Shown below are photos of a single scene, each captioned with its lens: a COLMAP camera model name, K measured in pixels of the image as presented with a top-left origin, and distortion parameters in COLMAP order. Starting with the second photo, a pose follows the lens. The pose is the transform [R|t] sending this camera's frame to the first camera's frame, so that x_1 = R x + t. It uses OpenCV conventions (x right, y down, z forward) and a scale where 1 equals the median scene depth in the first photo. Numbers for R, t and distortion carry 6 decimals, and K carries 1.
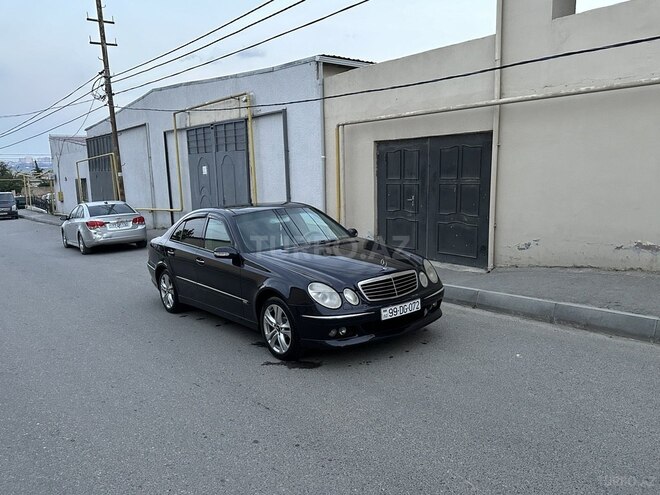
lens RADIAL K [[525.7, 0, 332.6], [0, 525.7, 251.8], [0, 0, 1]] dist [0.077261, -0.083071]
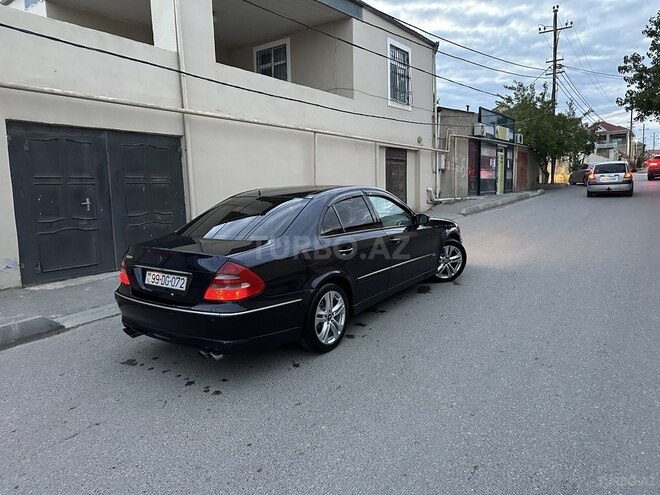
lens RADIAL K [[460.6, 0, 330.8], [0, 460.6, 243.1], [0, 0, 1]] dist [0.063146, -0.072667]
pose [[-0.290861, -0.079654, 0.953444, -0.735882], [0.182121, 0.973699, 0.136905, -0.080183], [-0.939272, 0.213462, -0.268704, 0.988610]]
